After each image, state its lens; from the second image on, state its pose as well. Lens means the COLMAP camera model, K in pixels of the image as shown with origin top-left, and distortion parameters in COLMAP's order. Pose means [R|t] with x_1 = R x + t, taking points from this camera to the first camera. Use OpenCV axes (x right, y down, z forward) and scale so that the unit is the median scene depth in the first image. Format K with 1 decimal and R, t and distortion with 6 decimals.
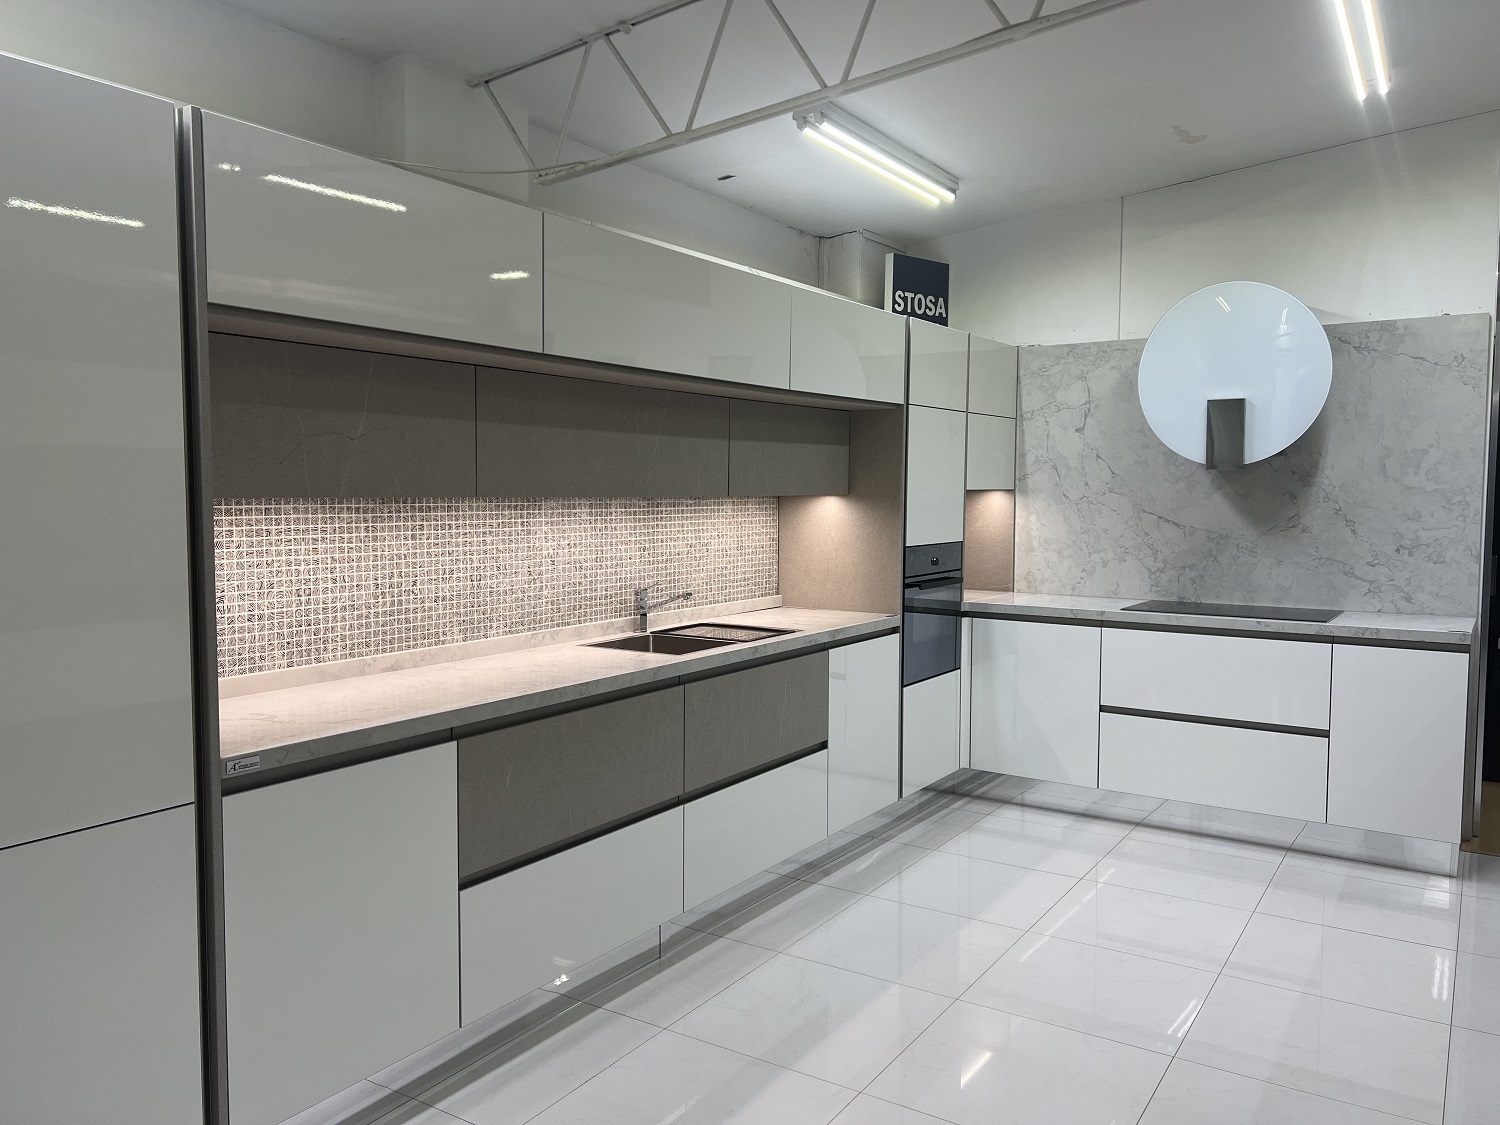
lens RADIAL K [[1144.0, 0, 750.0], [0, 1144.0, 562.5], [0, 0, 1]] dist [0.144382, -0.354846]
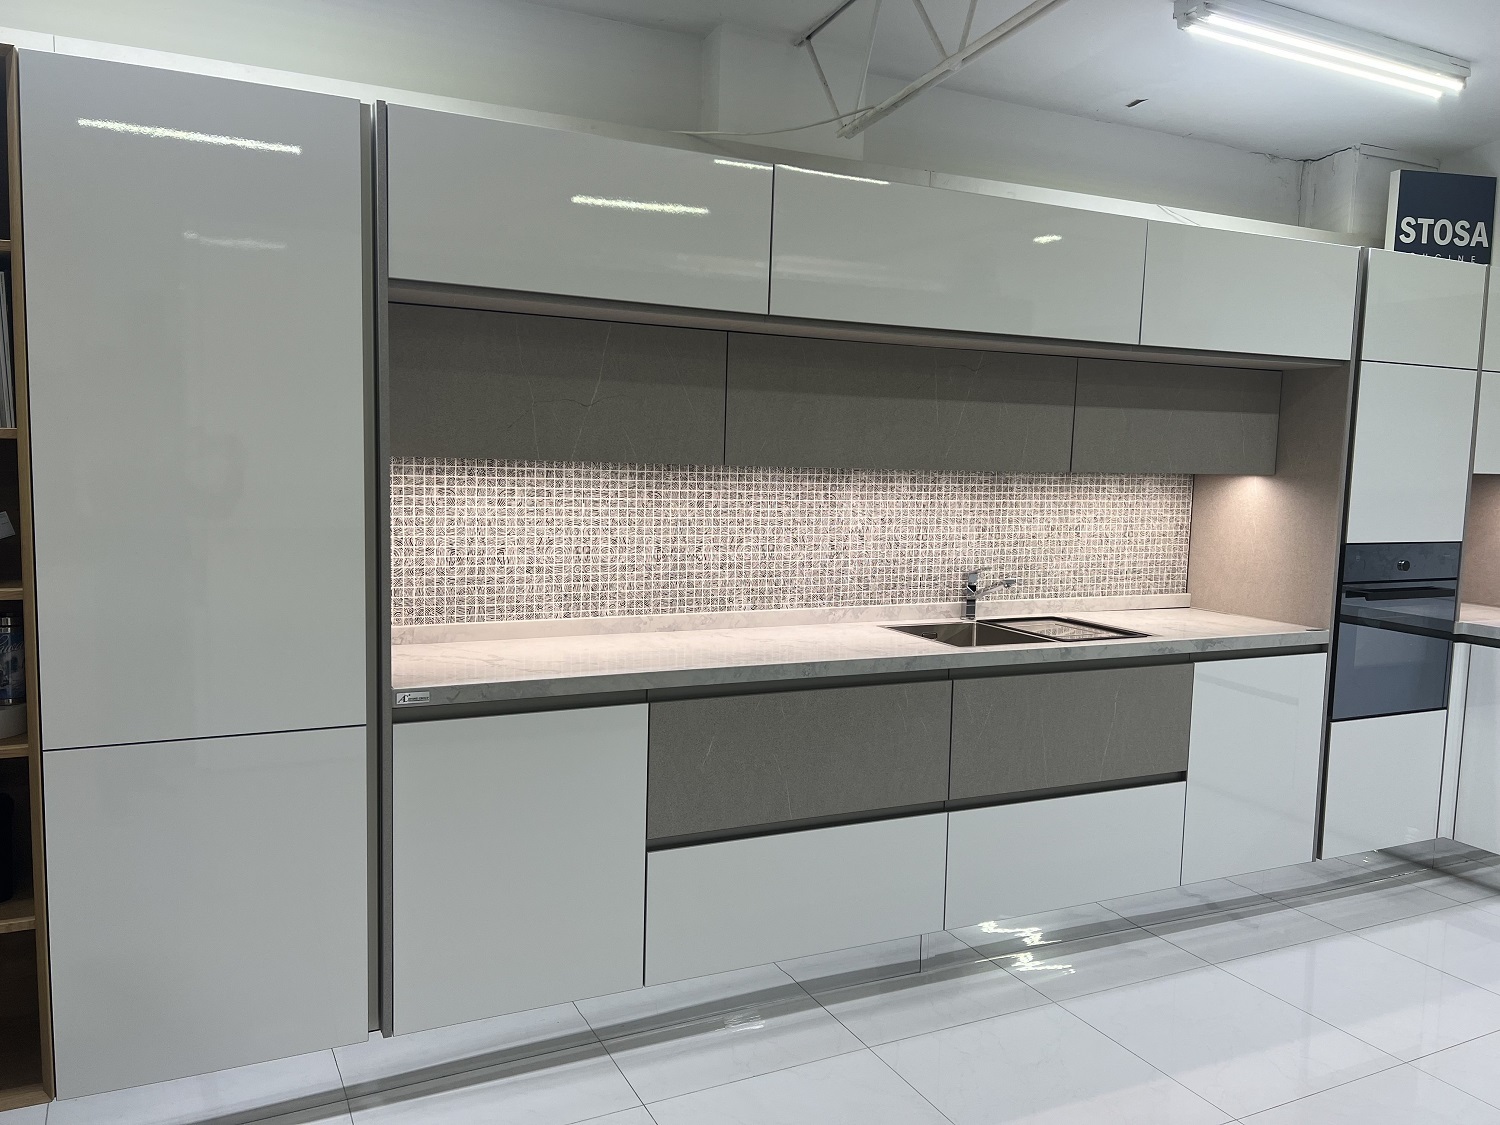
lens RADIAL K [[1118.2, 0, 750.0], [0, 1118.2, 562.5], [0, 0, 1]] dist [0.088064, -0.114006]
pose [[0.847115, 0.064891, -0.527433, 0.245730], [-0.055414, 0.997892, 0.033772, -0.005450], [0.528513, 0.000618, 0.848925, 0.160018]]
